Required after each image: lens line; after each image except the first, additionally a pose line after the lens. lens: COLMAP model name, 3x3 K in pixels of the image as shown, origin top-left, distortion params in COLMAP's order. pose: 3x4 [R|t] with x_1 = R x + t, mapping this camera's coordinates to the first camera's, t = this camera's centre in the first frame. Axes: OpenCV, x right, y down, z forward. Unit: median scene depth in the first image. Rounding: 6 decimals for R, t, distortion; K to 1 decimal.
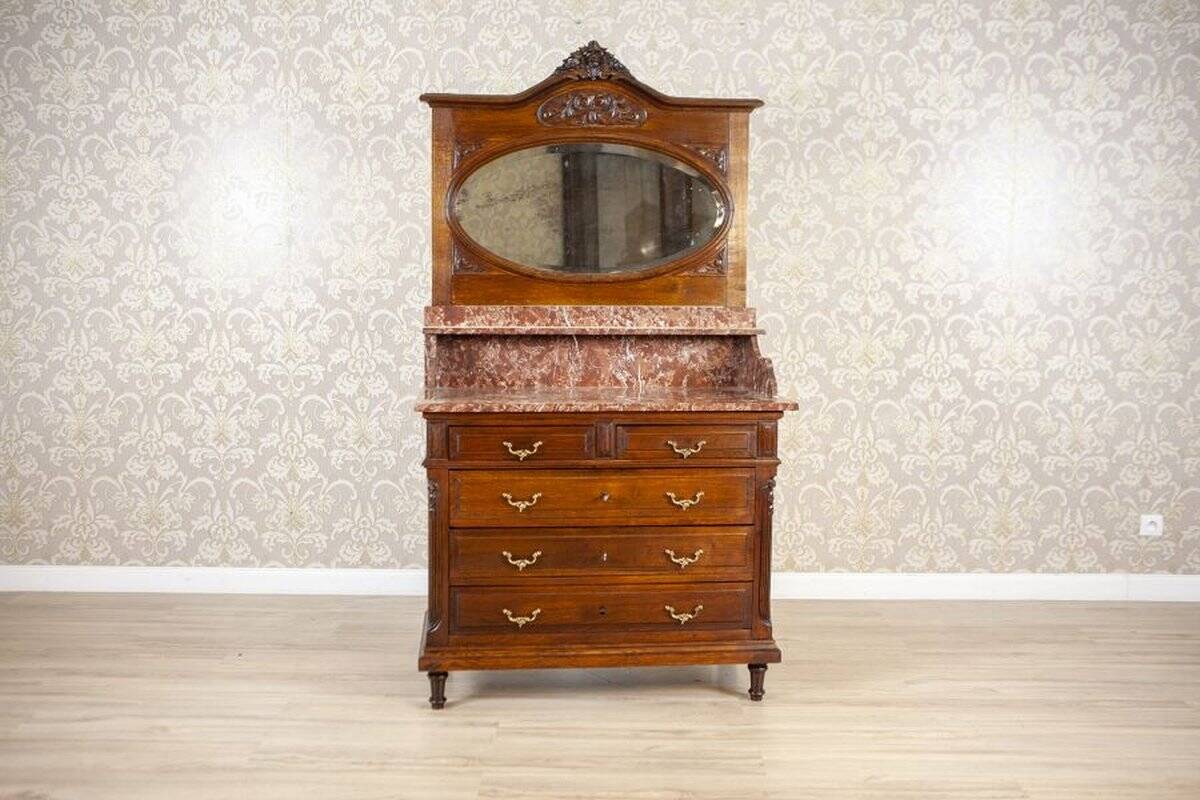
lens RADIAL K [[1185.8, 0, 595.2], [0, 1185.8, 401.6], [0, 0, 1]] dist [-0.019244, 0.000000]
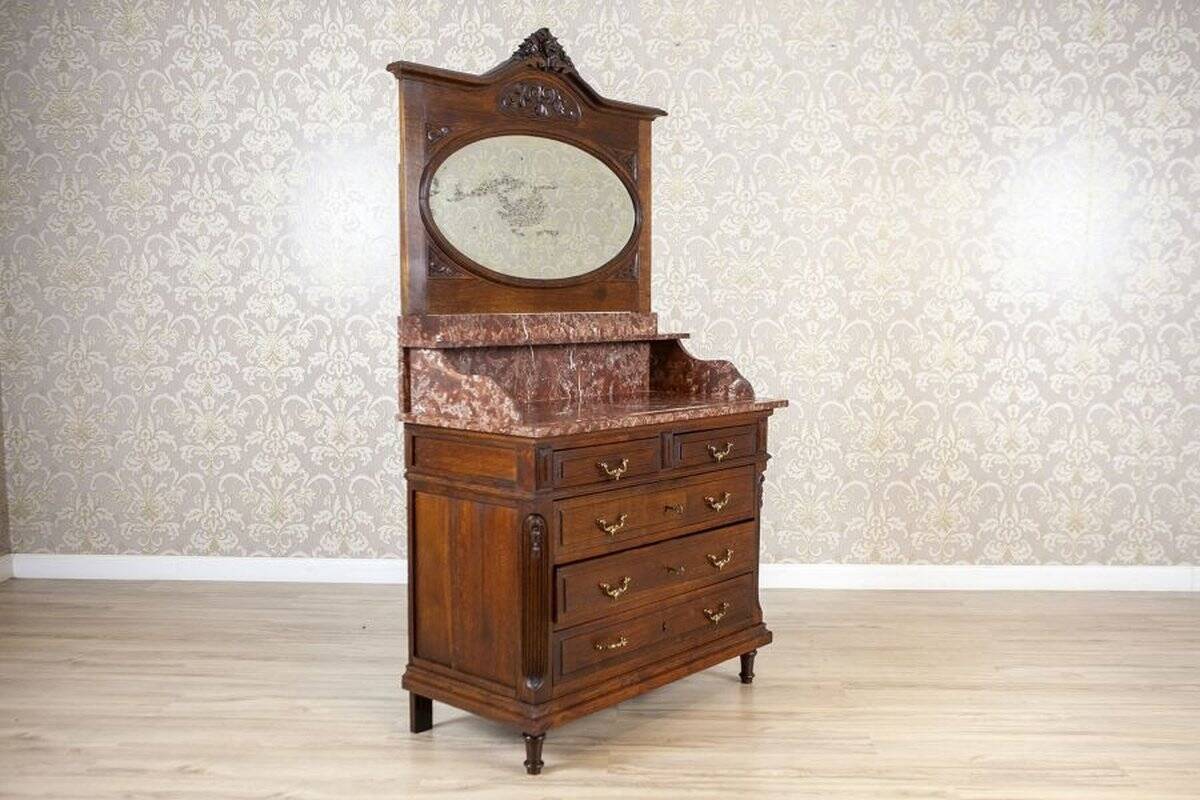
lens RADIAL K [[1158.4, 0, 611.2], [0, 1158.4, 421.2], [0, 0, 1]] dist [-0.063352, 0.000000]
pose [[0.733629, -0.076493, 0.675231, -0.593105], [0.063164, 0.997019, 0.044320, -0.033142], [-0.676608, 0.010136, 0.736274, 0.298189]]
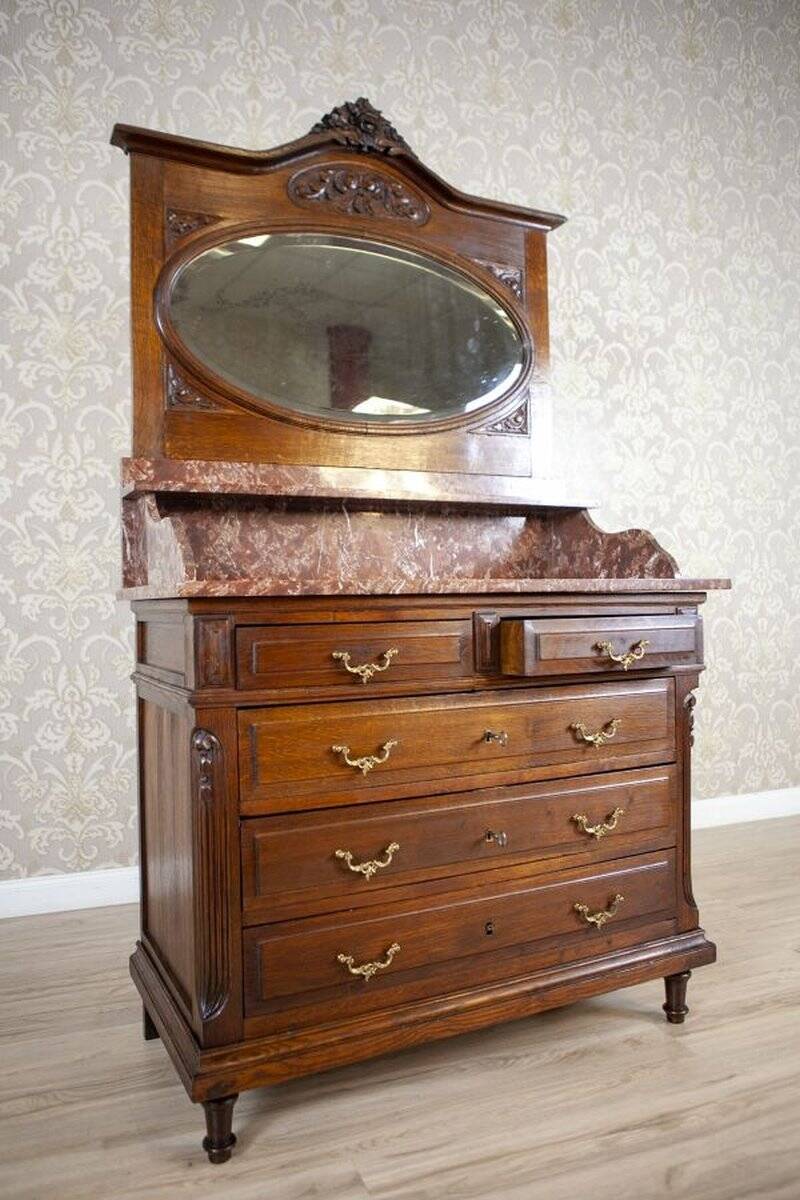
lens RADIAL K [[877.8, 0, 392.3], [0, 877.8, 607.0], [0, 0, 1]] dist [-0.063524, 0.027457]
pose [[0.935348, -0.025591, 0.352802, -0.173843], [0.058025, 0.994969, -0.081664, 0.042741], [-0.348937, 0.096856, 0.932127, 0.534150]]
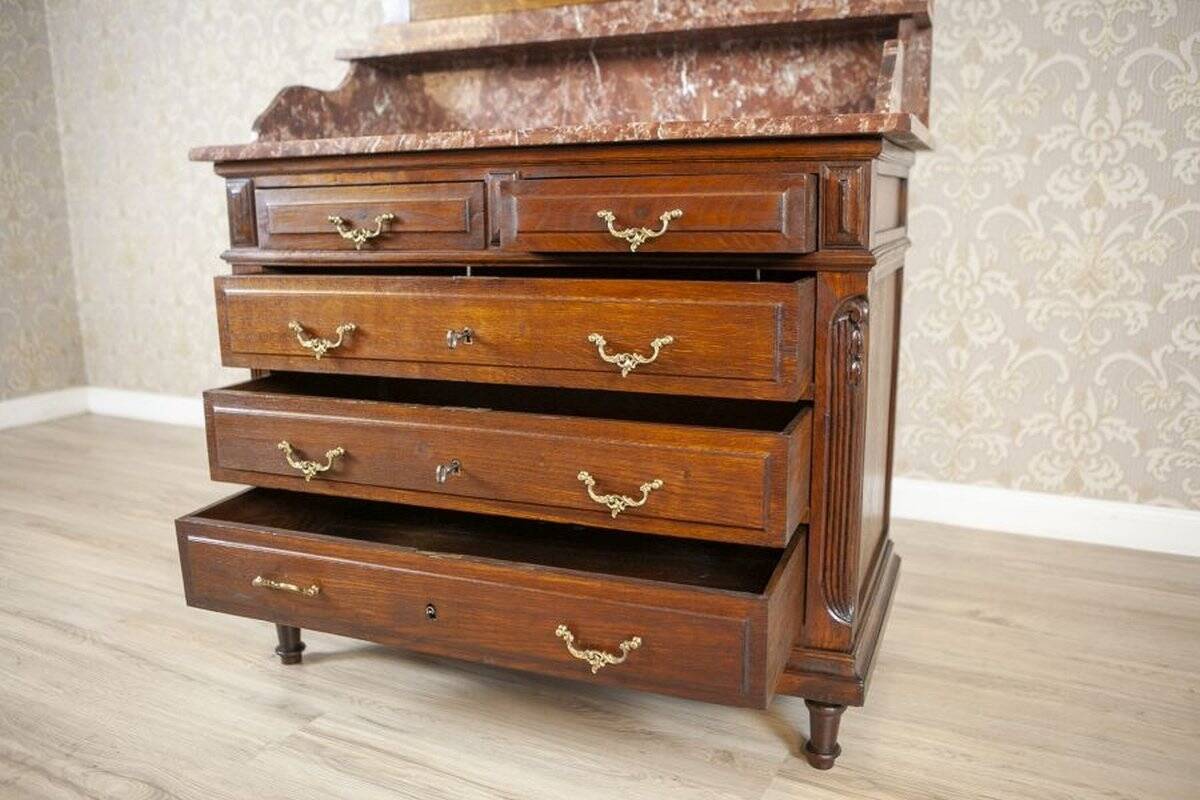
lens RADIAL K [[959.7, 0, 592.4], [0, 959.7, 392.1], [0, 0, 1]] dist [-0.072822, 0.021386]
pose [[0.886272, 0.070583, -0.457756, 0.206583], [-0.024174, 0.994022, 0.106468, 0.057505], [0.462534, -0.083294, 0.882680, 0.588147]]
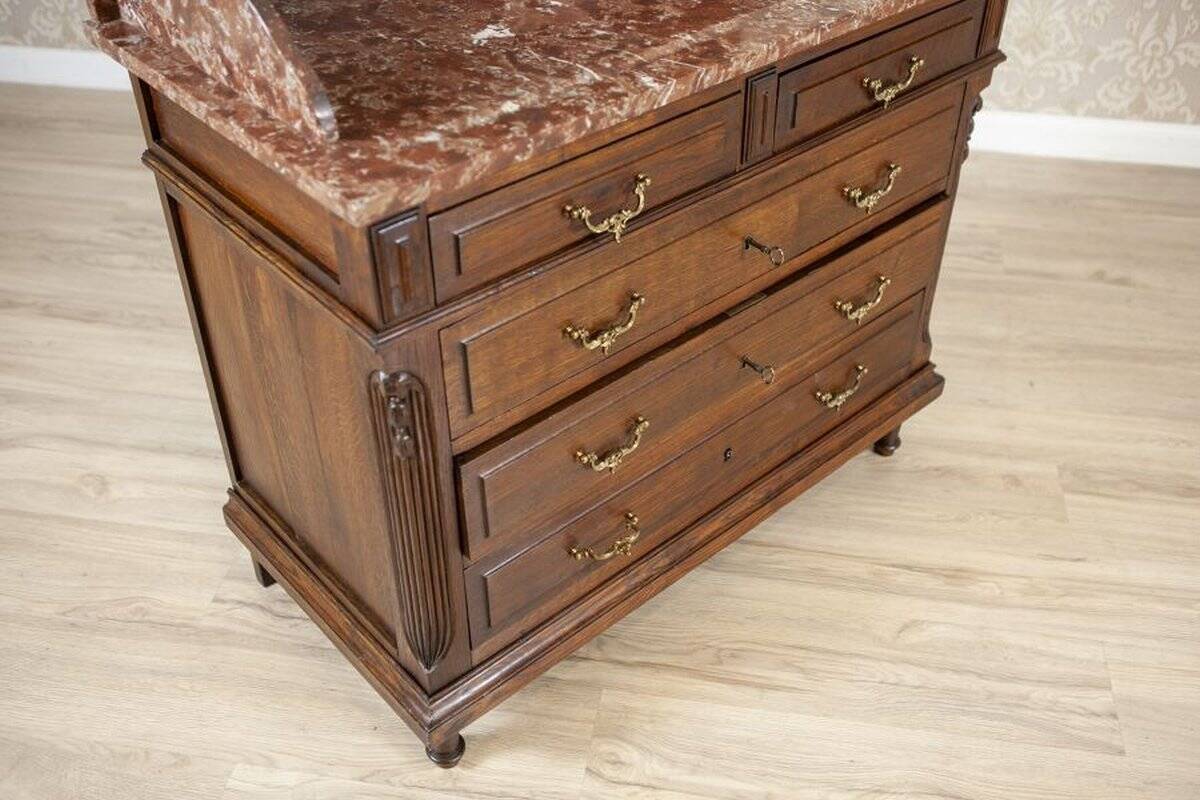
lens RADIAL K [[1185.8, 0, 591.8], [0, 1185.8, 393.0], [0, 0, 1]] dist [-0.019244, 0.000000]
pose [[0.810525, -0.369432, 0.454500, -0.222571], [0.063318, 0.826708, 0.559057, -0.103845], [-0.582272, -0.424351, 0.693459, 0.645234]]
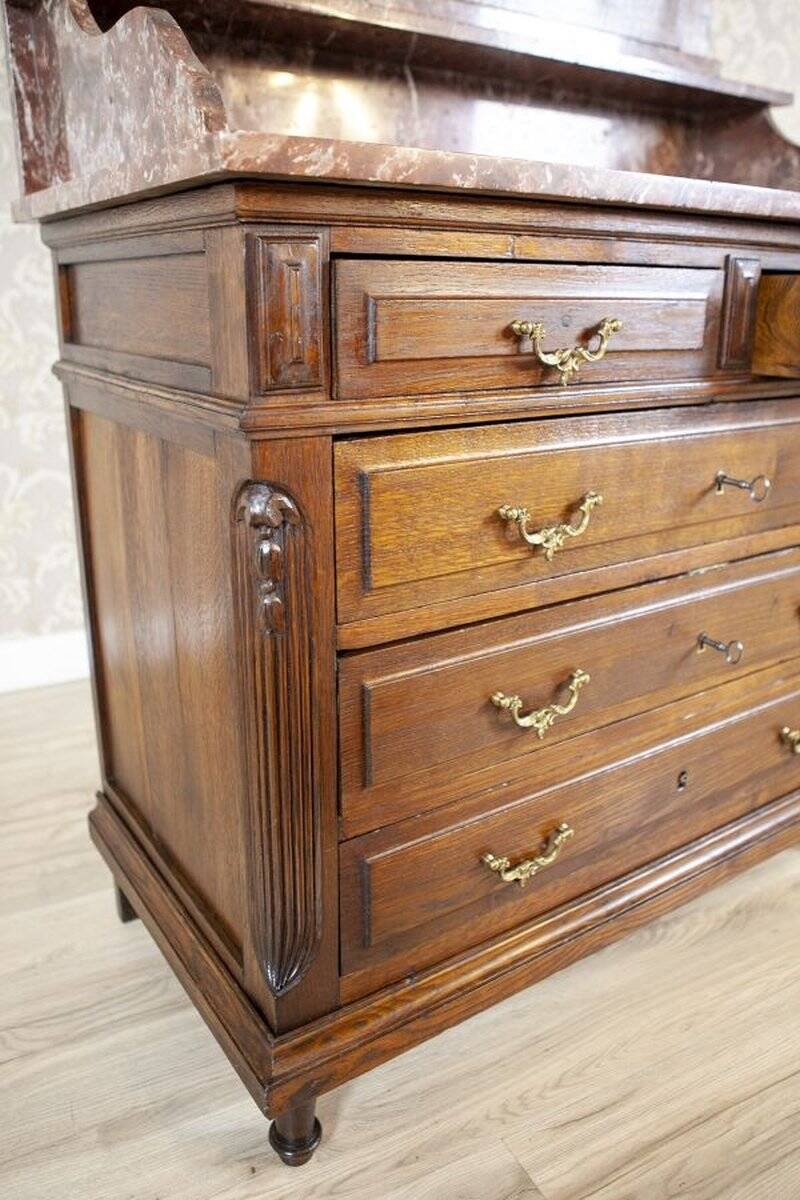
lens RADIAL K [[920.8, 0, 395.5], [0, 920.8, 594.0], [0, 0, 1]] dist [-0.084967, 0.044936]
pose [[0.881568, -0.151187, 0.447193, -0.181288], [0.043159, 0.969172, 0.242576, 0.037791], [-0.470081, -0.194547, 0.860916, 0.725602]]
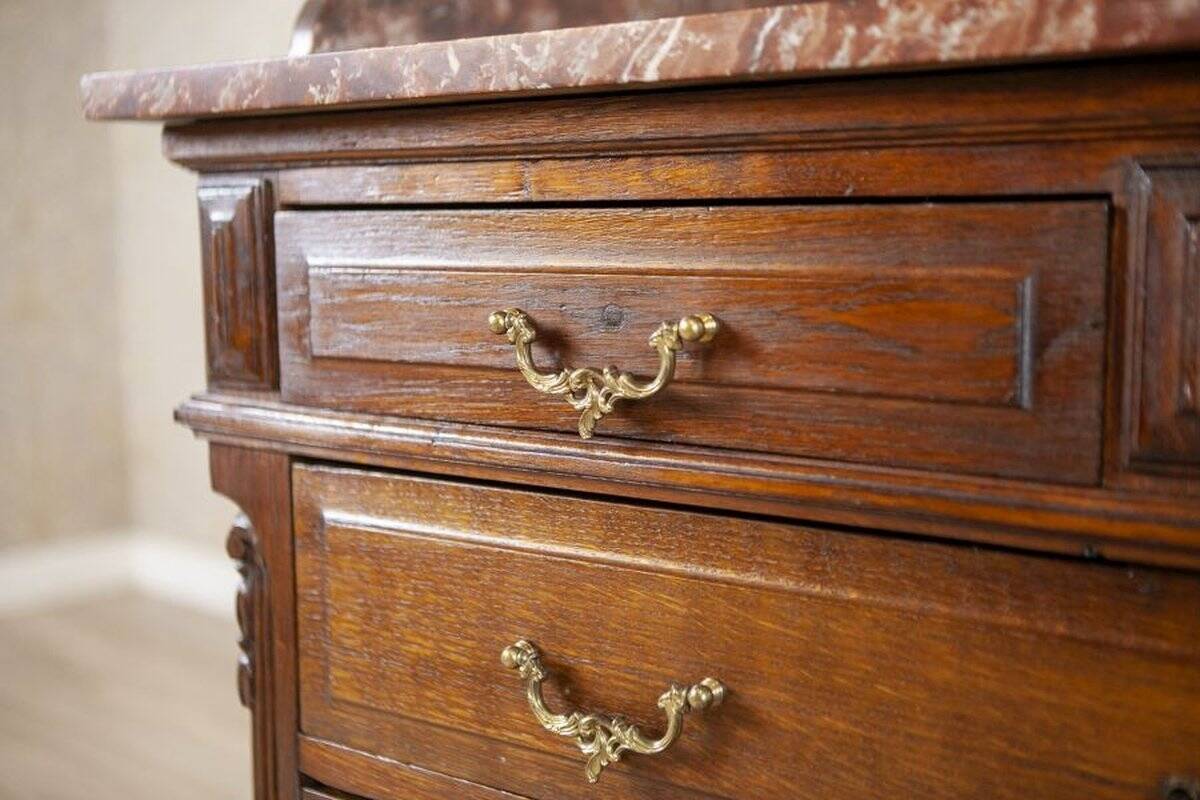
lens RADIAL K [[1570.3, 0, 605.6], [0, 1570.3, 408.6], [0, 0, 1]] dist [0.015812, 0.000000]
pose [[0.735925, 0.071589, -0.673267, 0.062124], [-0.048794, 0.997416, 0.052722, 0.031238], [0.675302, -0.005948, 0.737517, 0.761076]]
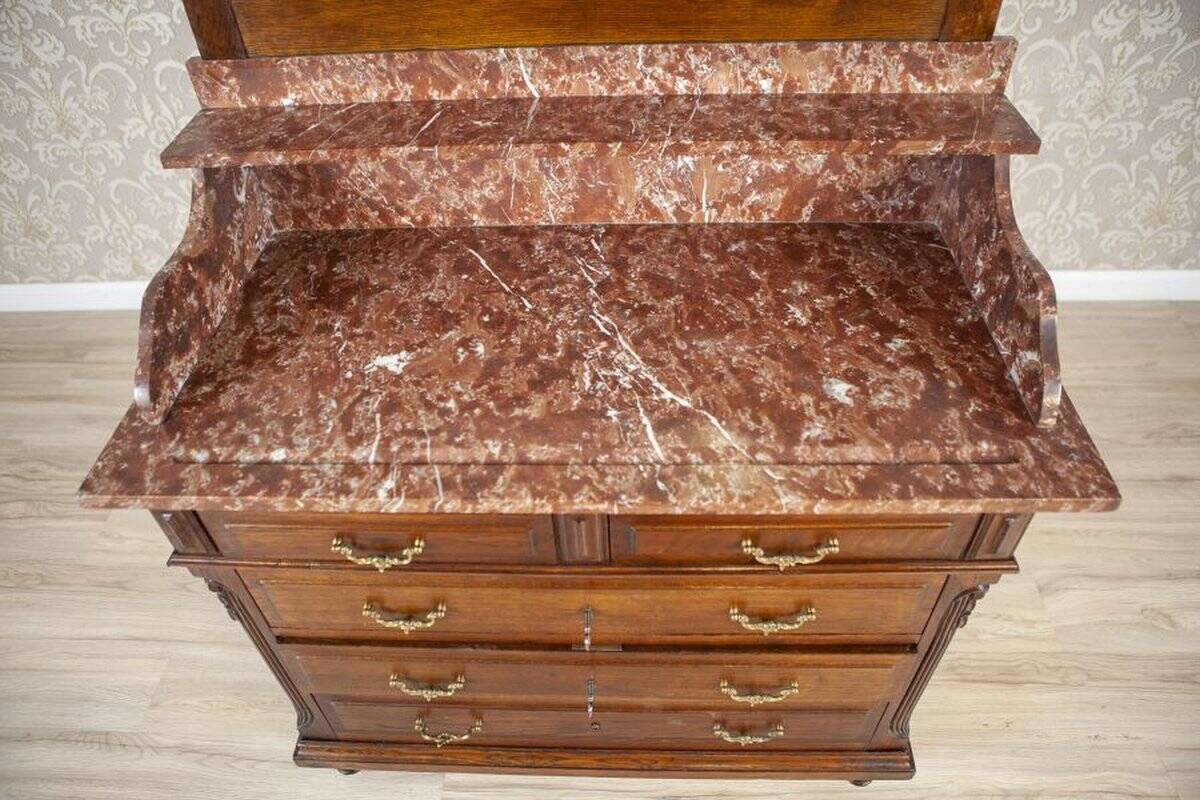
lens RADIAL K [[812.2, 0, 601.5], [0, 812.2, 390.9], [0, 0, 1]] dist [-0.065955, 0.012354]
pose [[0.990528, 0.058084, -0.124421, 0.041785], [0.030421, 0.790776, 0.611349, -0.154441], [0.133899, -0.609343, 0.781519, 0.731760]]
